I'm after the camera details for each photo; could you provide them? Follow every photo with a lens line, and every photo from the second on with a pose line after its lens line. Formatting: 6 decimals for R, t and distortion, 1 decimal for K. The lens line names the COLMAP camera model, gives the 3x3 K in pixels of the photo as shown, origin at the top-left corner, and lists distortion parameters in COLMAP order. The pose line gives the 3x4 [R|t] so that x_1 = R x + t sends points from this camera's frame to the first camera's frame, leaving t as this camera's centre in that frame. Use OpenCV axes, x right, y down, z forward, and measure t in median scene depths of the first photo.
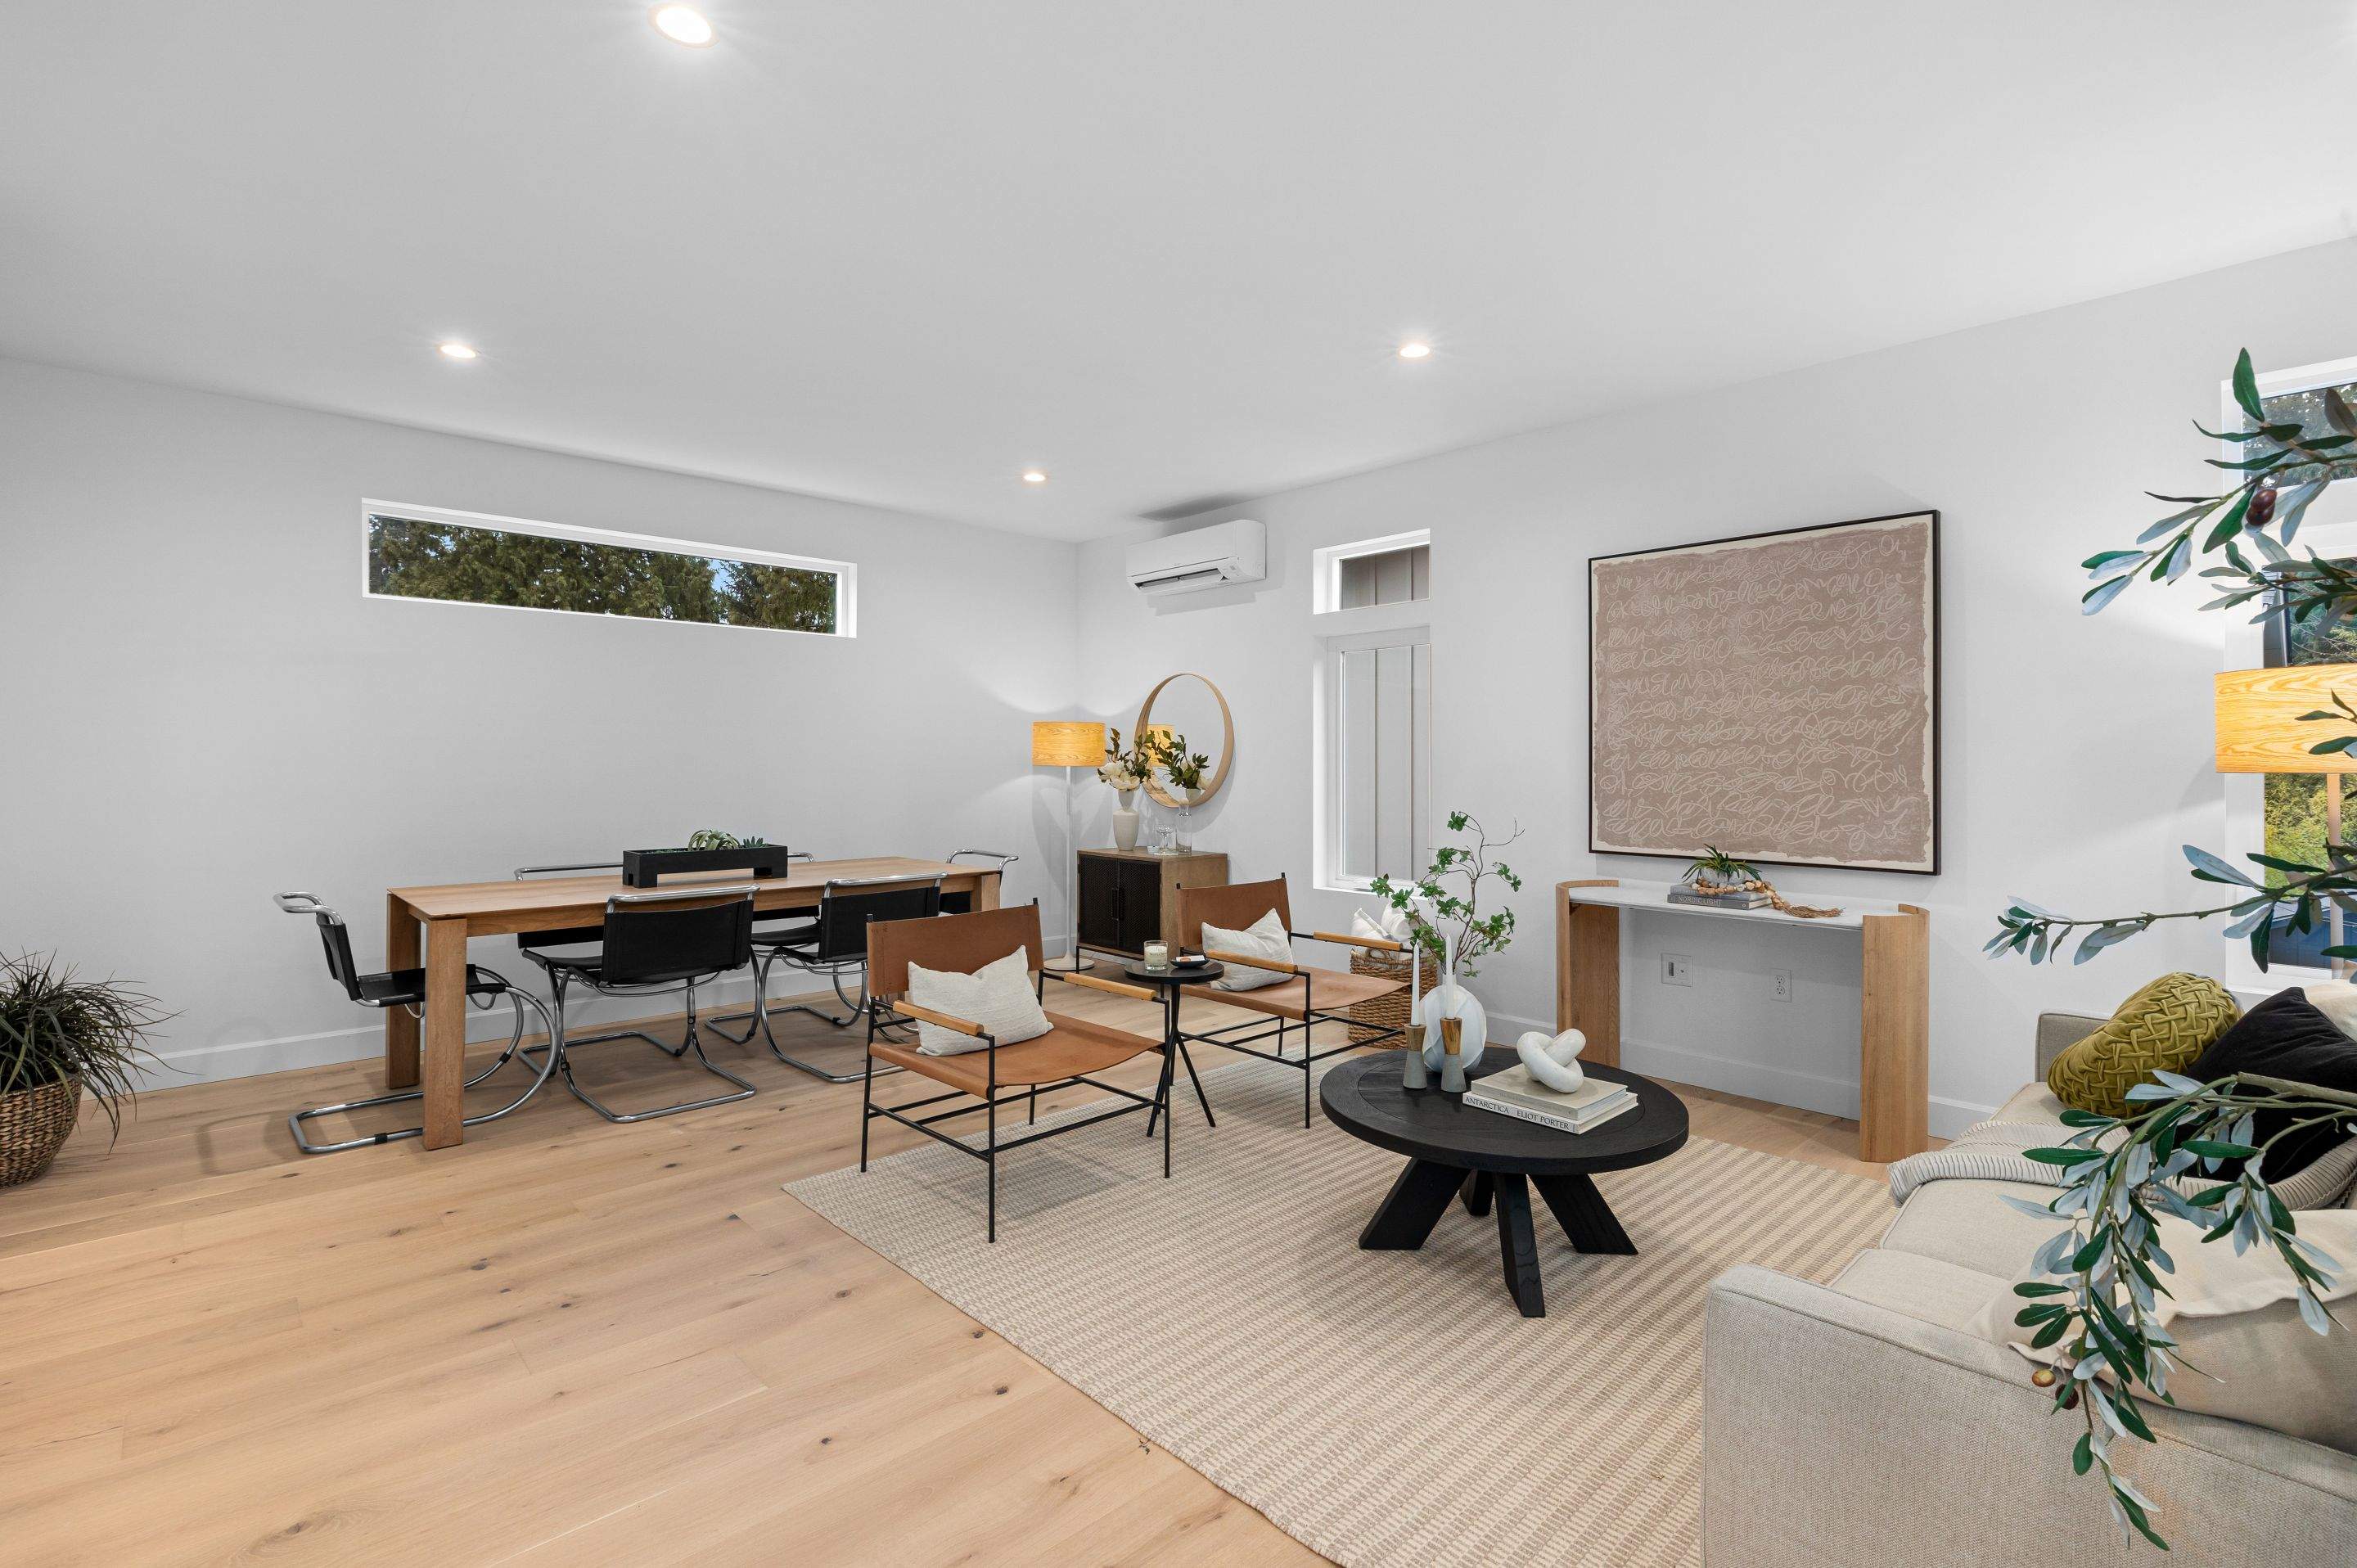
lens RADIAL K [[1077.2, 0, 1189.4], [0, 1077.2, 756.1], [0, 0, 1]] dist [-0.003758, 0.000650]
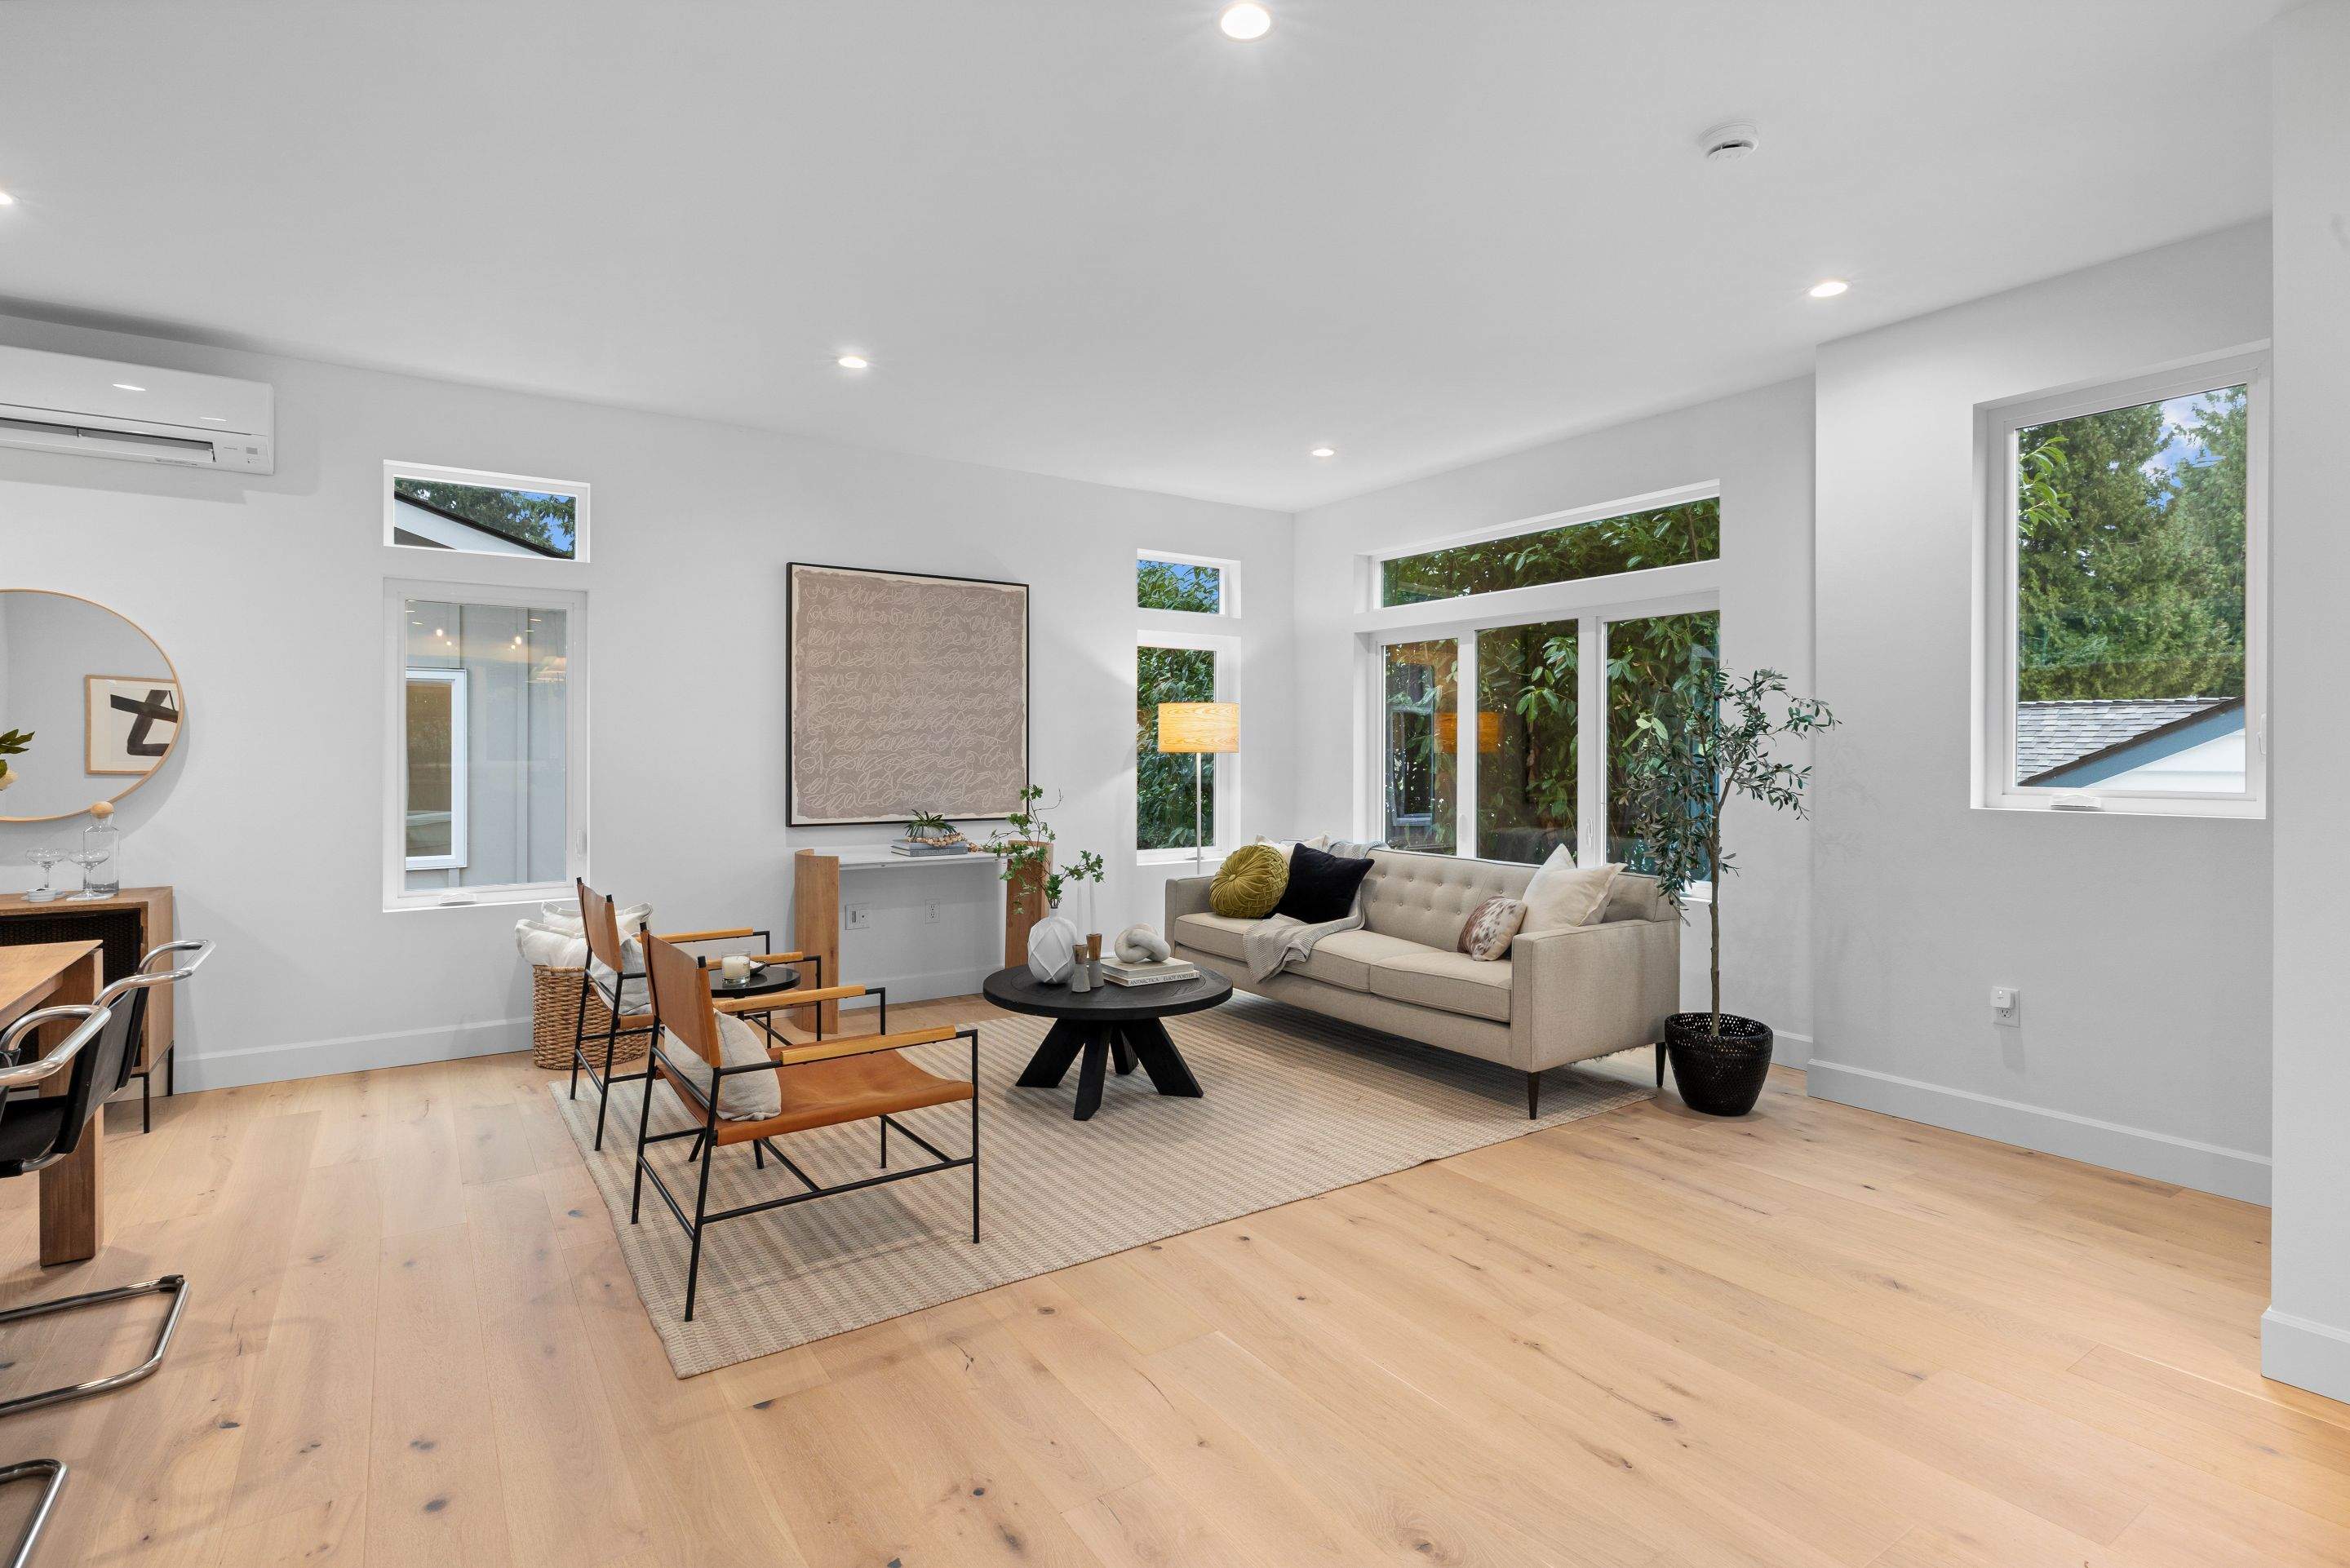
lens RADIAL K [[1151.8, 0, 1176.3], [0, 1151.8, 753.0], [0, 0, 1]] dist [-0.003200, 0.000754]
pose [[0.158909, -0.002927, 0.987289, -0.855130], [-0.008743, 0.999952, 0.004372, 0.005148], [-0.987254, -0.009327, 0.158876, 0.484443]]
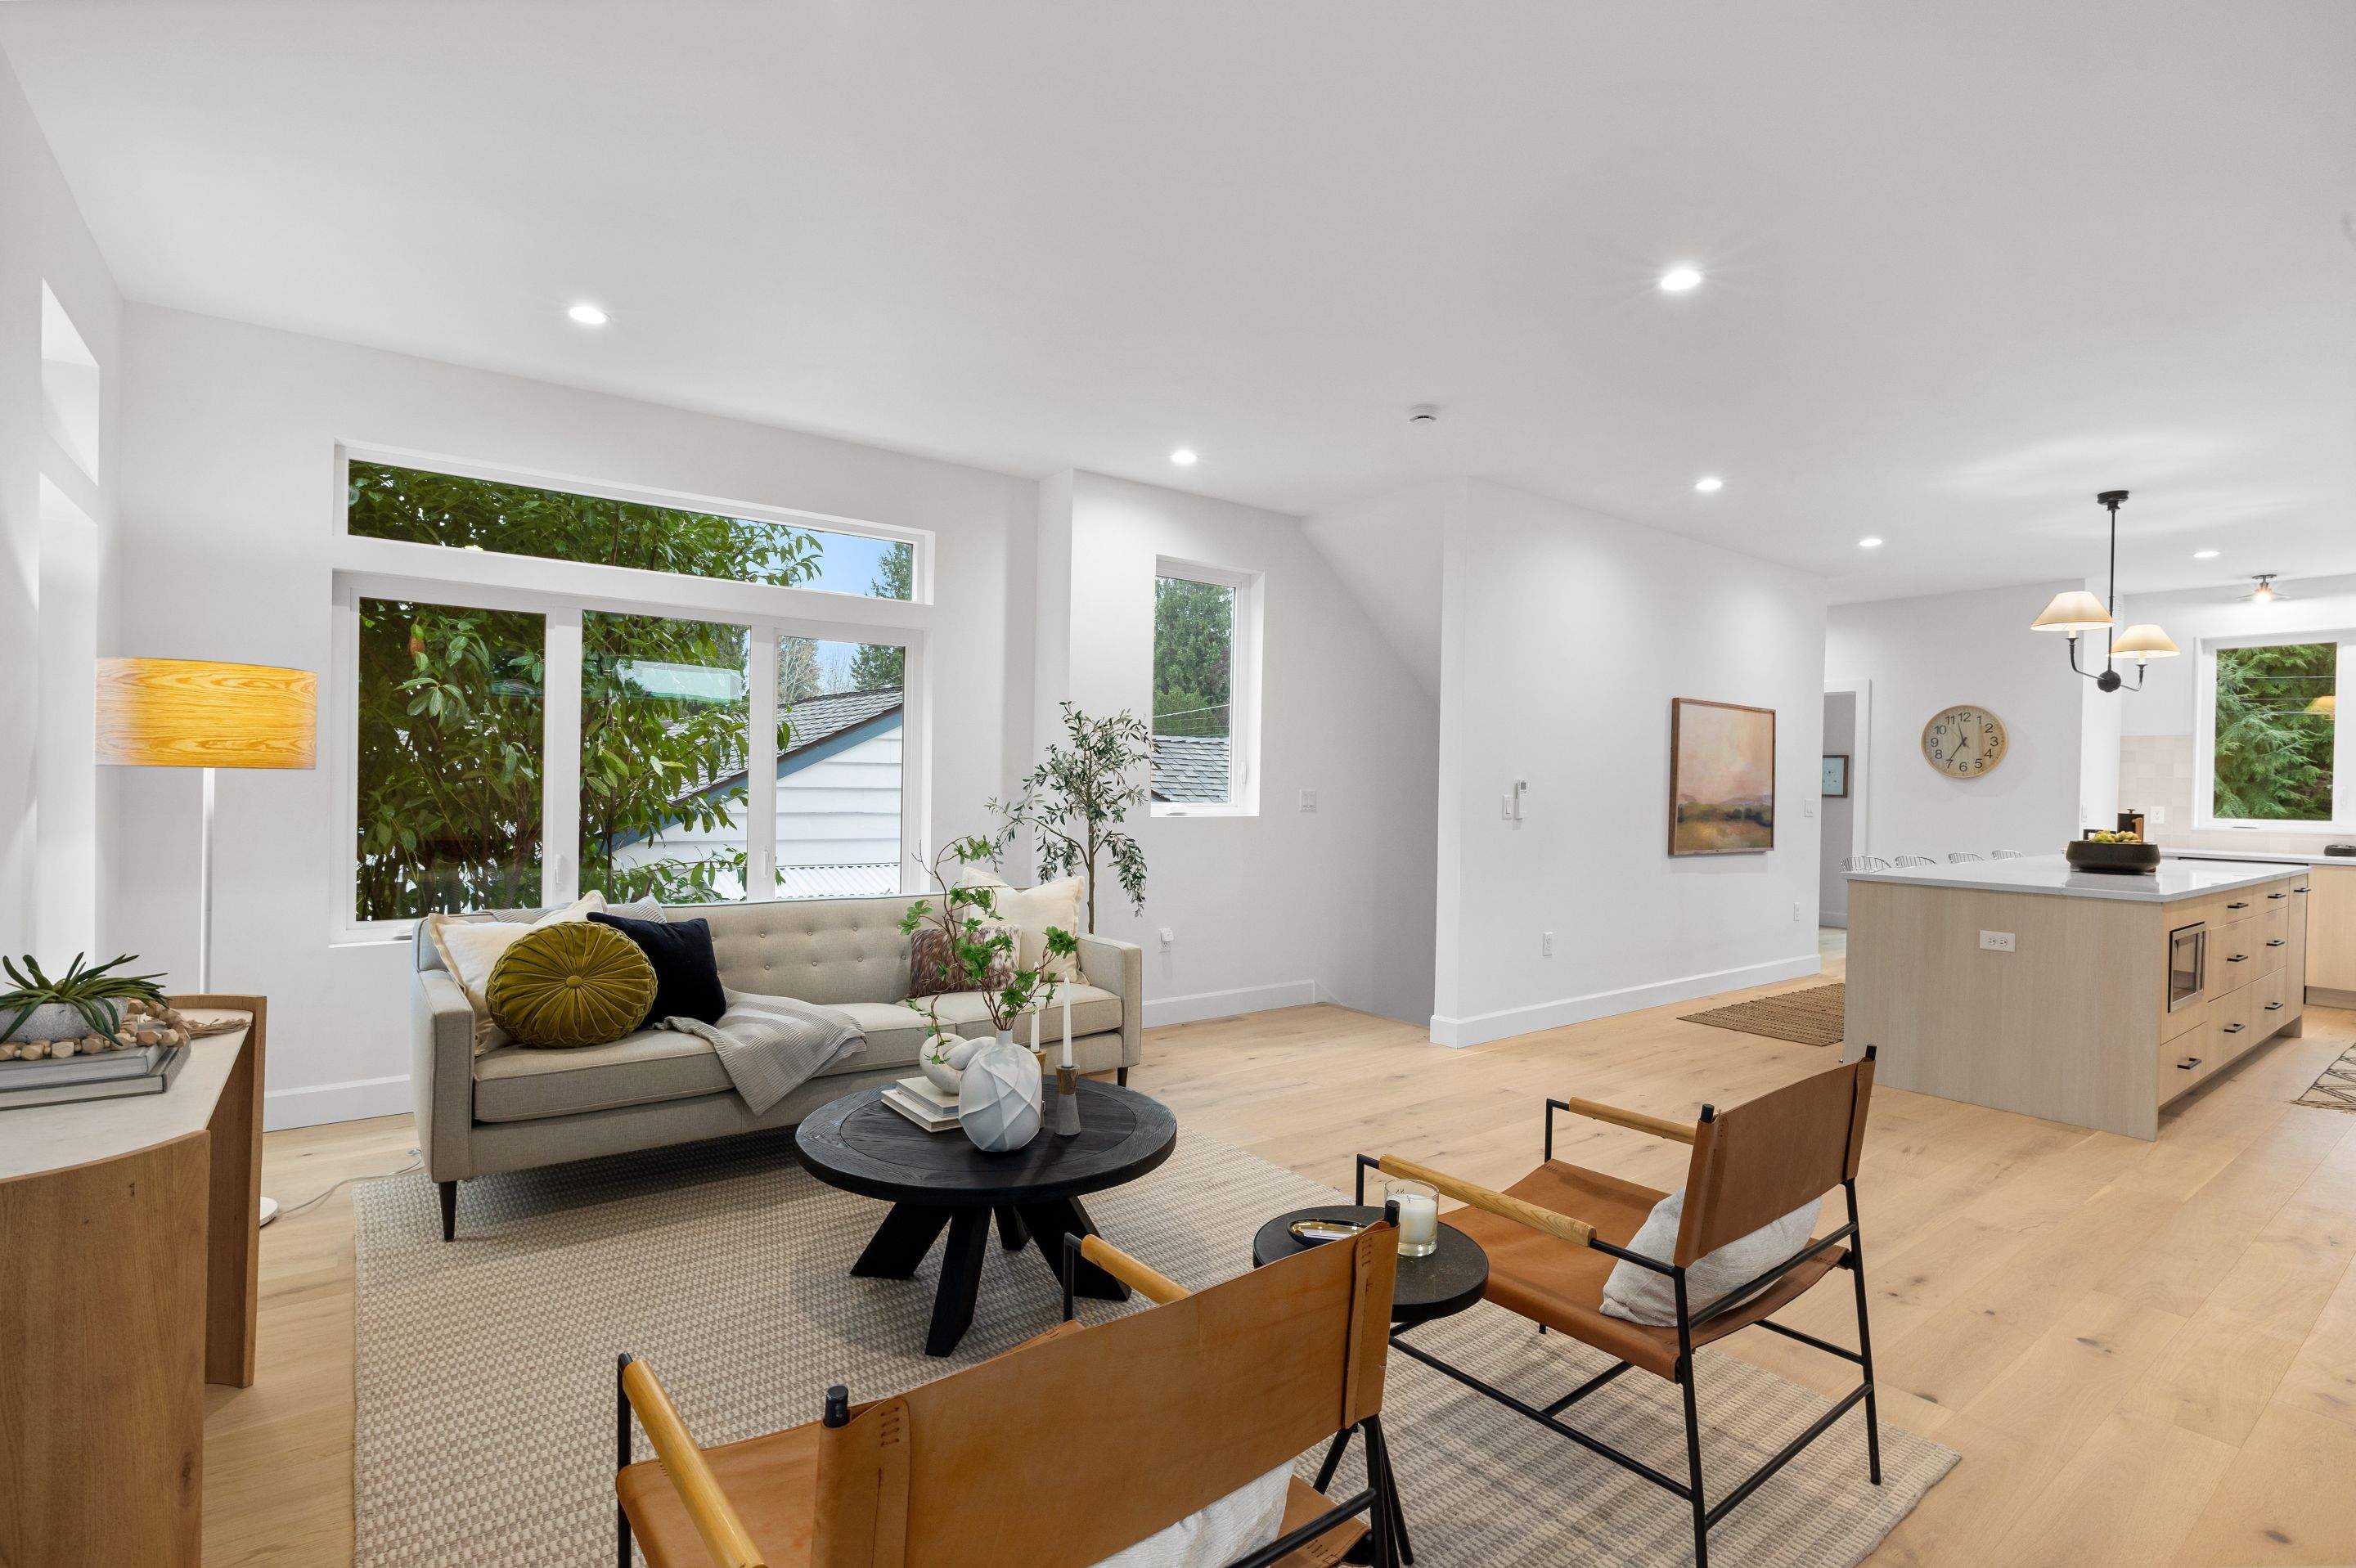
lens RADIAL K [[1109.0, 0, 1183.8], [0, 1109.0, 794.1], [0, 0, 1]] dist [-0.005269, -0.000326]
pose [[-0.994933, -0.020981, 0.098328, 0.019186], [-0.020599, 0.999776, 0.004895, 0.012041], [-0.098409, 0.002844, -0.995142, 1.401658]]
